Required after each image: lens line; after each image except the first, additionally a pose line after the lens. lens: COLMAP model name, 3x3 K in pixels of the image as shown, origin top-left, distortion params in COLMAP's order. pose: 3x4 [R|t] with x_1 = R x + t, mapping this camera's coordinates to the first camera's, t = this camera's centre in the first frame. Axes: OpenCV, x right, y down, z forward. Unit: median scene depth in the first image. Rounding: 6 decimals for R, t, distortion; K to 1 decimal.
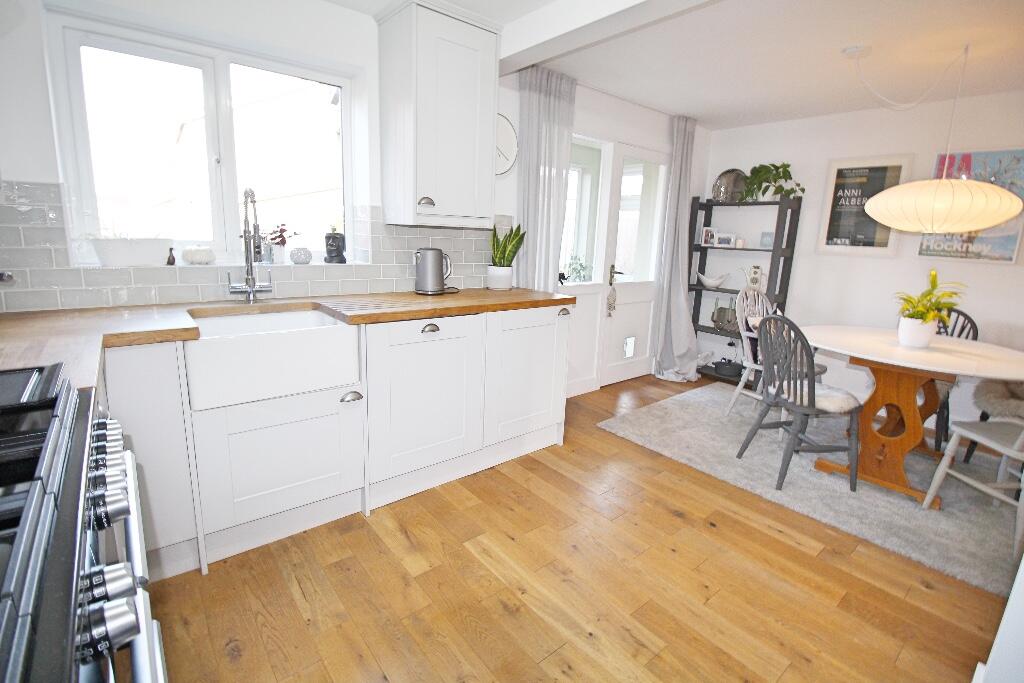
lens RADIAL K [[476.5, 0, 511.9], [0, 476.5, 329.6], [0, 0, 1]] dist [0.016215, -0.019820]
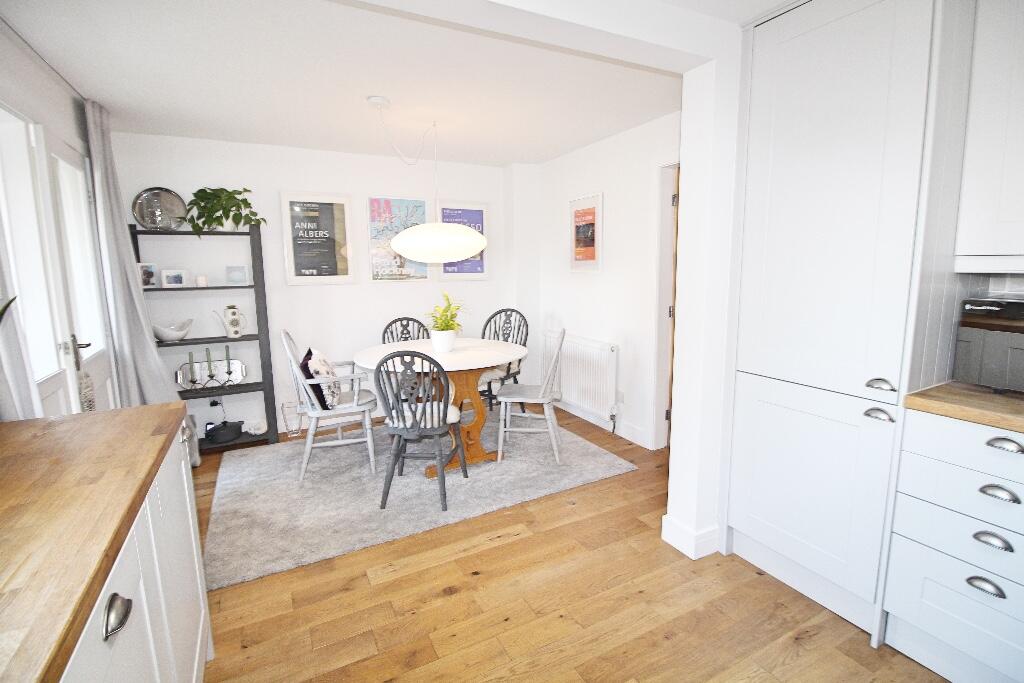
lens RADIAL K [[476.5, 0, 511.9], [0, 476.5, 329.6], [0, 0, 1]] dist [0.016215, -0.019820]
pose [[0.200803, -0.177048, 0.963500, -0.284580], [0.216974, 0.967144, 0.132498, -0.125471], [-0.955301, 0.182448, 0.232620, 0.431552]]
